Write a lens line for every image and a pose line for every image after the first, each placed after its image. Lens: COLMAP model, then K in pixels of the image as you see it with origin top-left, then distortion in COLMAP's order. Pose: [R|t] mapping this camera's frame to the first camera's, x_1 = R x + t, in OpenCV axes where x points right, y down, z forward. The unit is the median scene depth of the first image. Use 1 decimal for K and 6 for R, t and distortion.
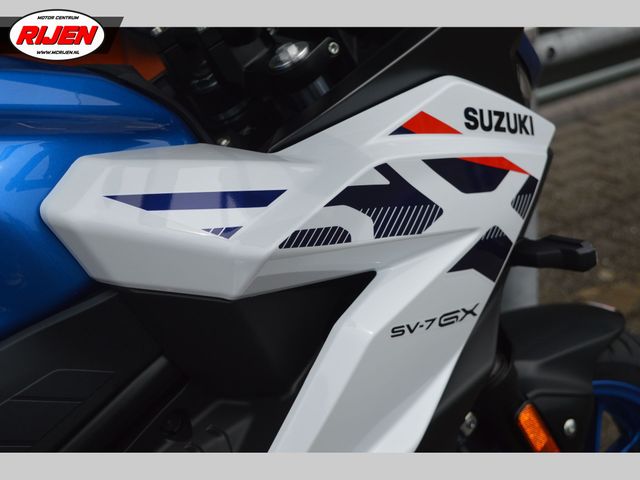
lens RADIAL K [[1167.2, 0, 320.0], [0, 1167.2, 240.0], [0, 0, 1]] dist [-0.011154, -0.062018]
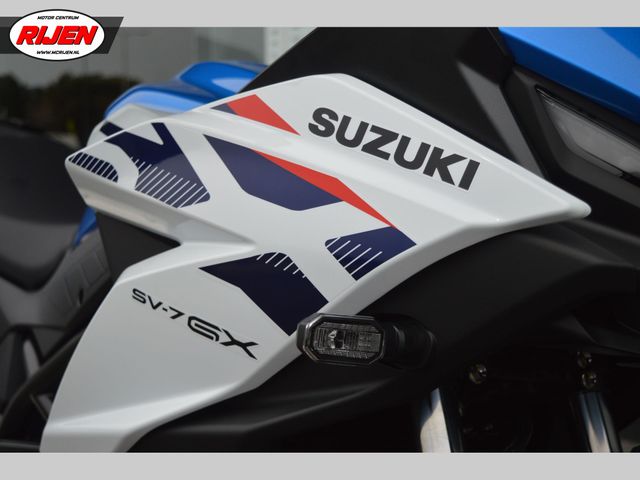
lens RADIAL K [[962.2, 0, 320.0], [0, 962.2, 240.0], [0, 0, 1]] dist [0.025813, 0.041073]
pose [[-0.011622, 0.117091, -0.993053, 0.791775], [-0.369357, 0.922382, 0.113081, -0.103324], [0.929215, 0.368105, 0.032529, 1.005664]]
